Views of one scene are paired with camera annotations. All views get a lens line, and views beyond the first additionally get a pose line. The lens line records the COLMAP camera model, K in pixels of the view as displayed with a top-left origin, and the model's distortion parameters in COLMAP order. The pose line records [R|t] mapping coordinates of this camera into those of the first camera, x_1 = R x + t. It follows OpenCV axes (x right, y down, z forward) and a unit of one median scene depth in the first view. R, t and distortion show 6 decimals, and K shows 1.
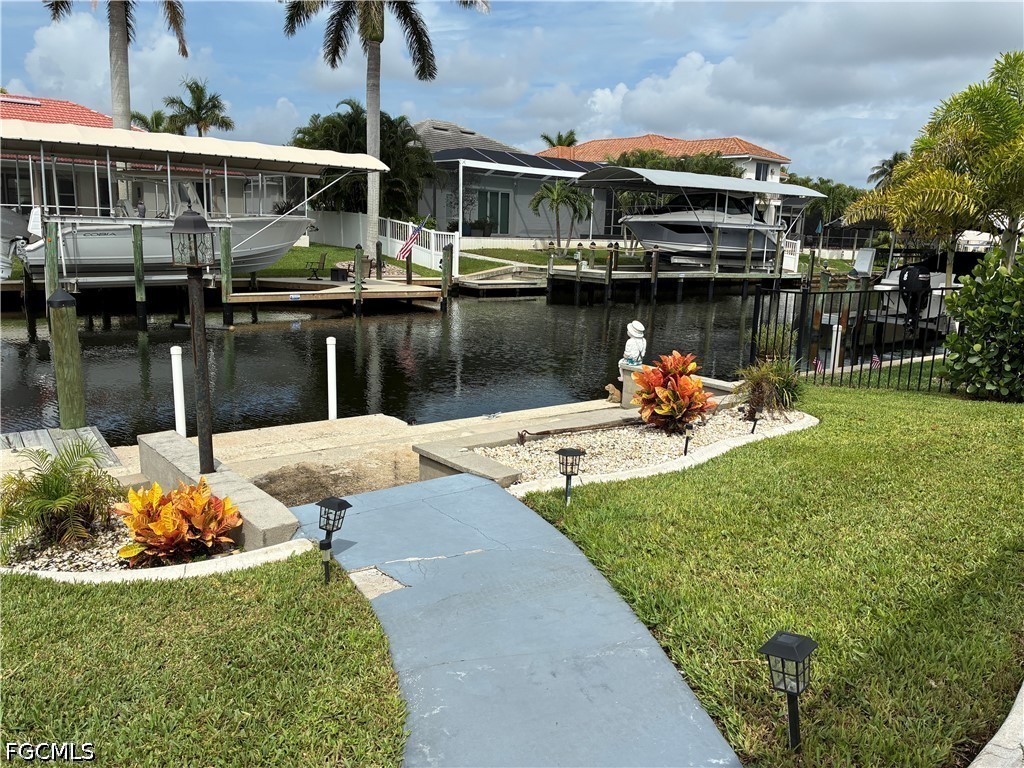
lens RADIAL K [[760.7, 0, 500.3], [0, 760.7, 386.2], [0, 0, 1]] dist [0.048481, -0.075942]
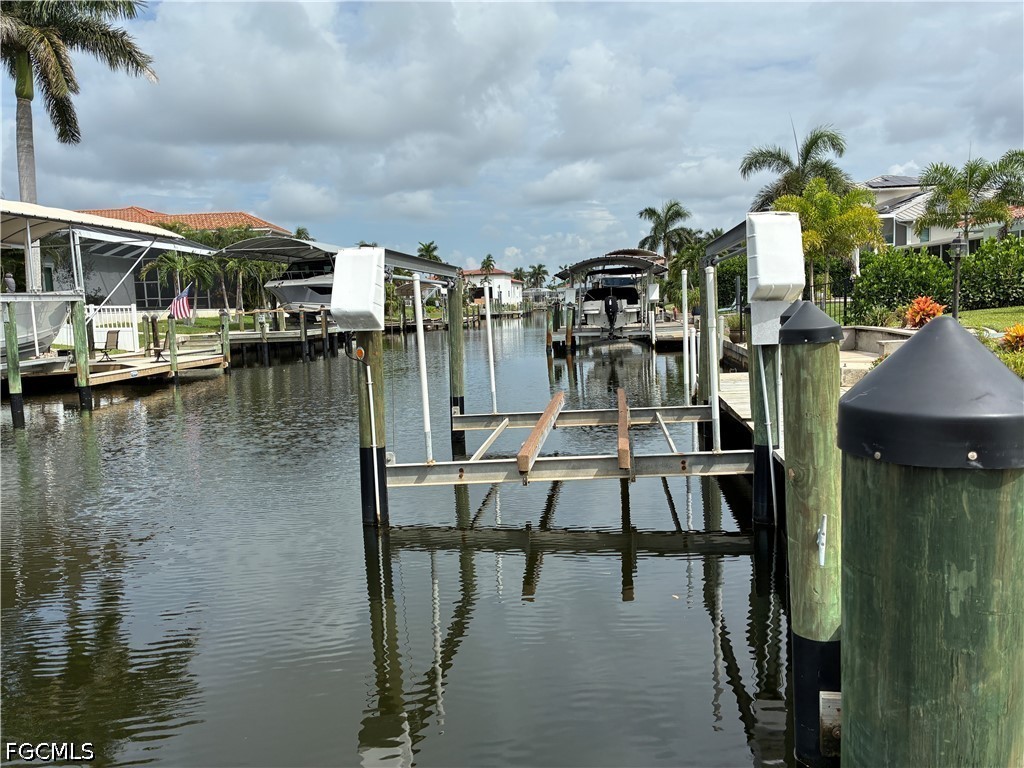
lens RADIAL K [[790.4, 0, 494.7], [0, 790.4, 383.2], [0, 0, 1]] dist [0.016422, -0.011084]
pose [[0.699038, -0.133331, 0.702544, -0.412582], [0.203533, 0.978925, -0.016734, -0.001091], [-0.685507, 0.154689, 0.711443, 0.019429]]
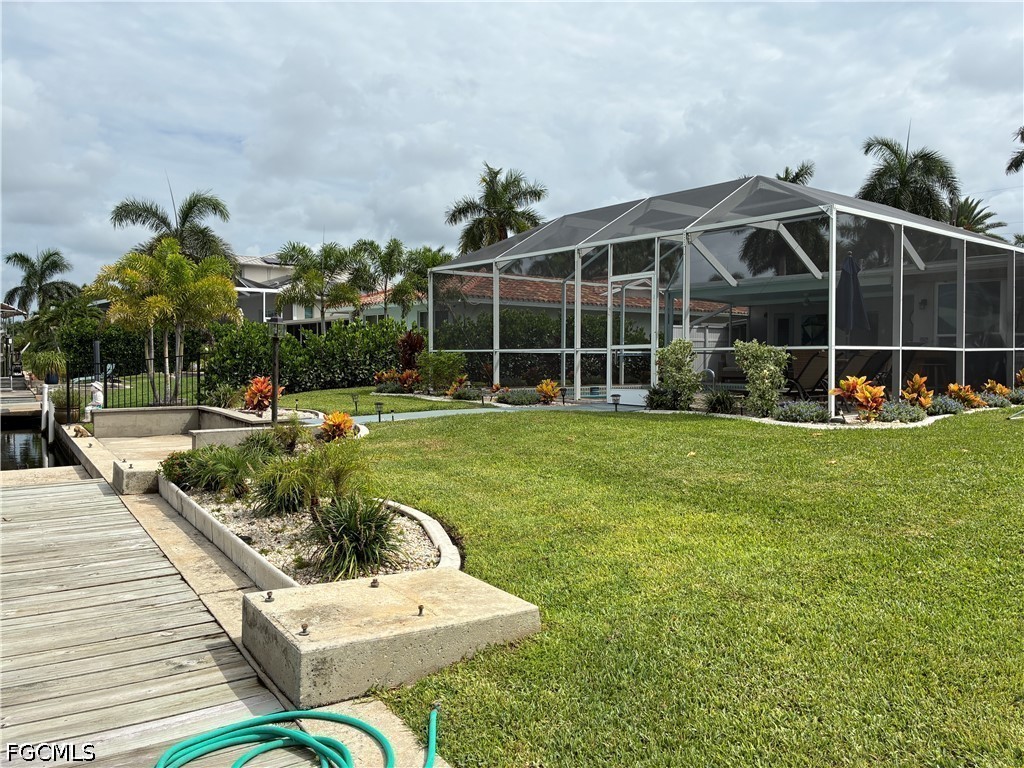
lens RADIAL K [[785.7, 0, 512.5], [0, 785.7, 380.1], [0, 0, 1]] dist [0.020819, -0.002444]
pose [[0.056185, -0.060491, 0.996586, -0.331022], [0.194672, 0.979669, 0.048489, 0.000019], [-0.979258, 0.191283, 0.066818, 0.010525]]
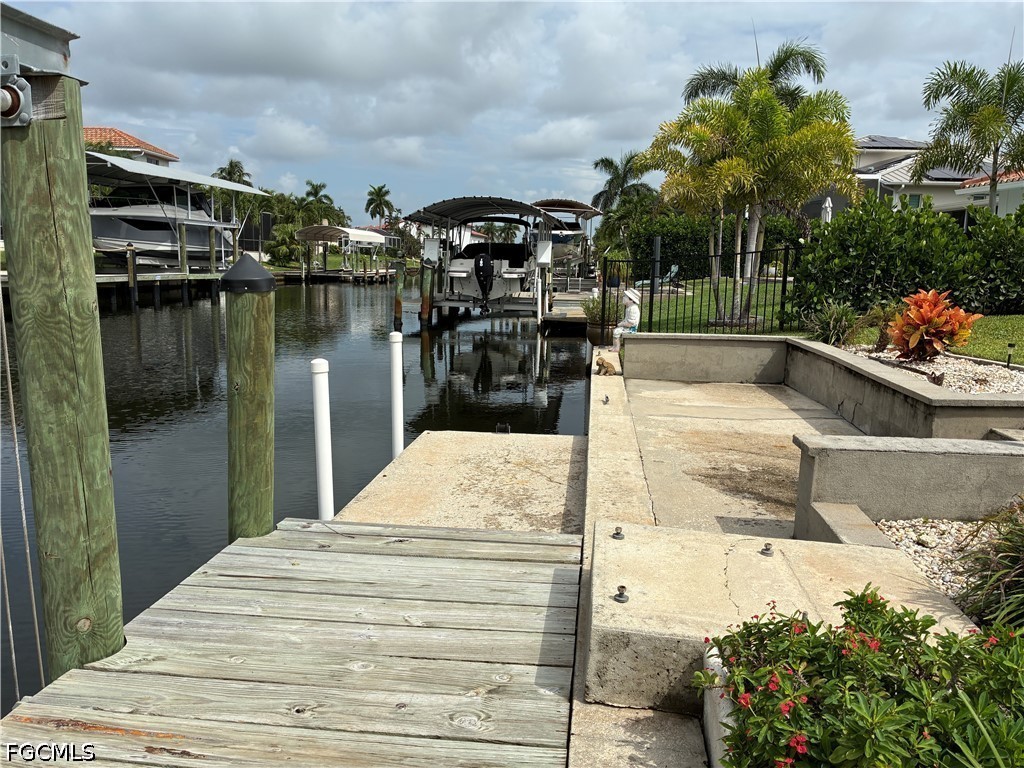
lens RADIAL K [[773.6, 0, 508.2], [0, 773.6, 379.6], [0, 0, 1]] dist [0.048930, -0.070063]
pose [[0.679591, -0.133162, 0.721404, -0.158407], [0.147488, 0.988109, 0.043453, -0.008564], [-0.718612, 0.076868, 0.691150, 0.100784]]
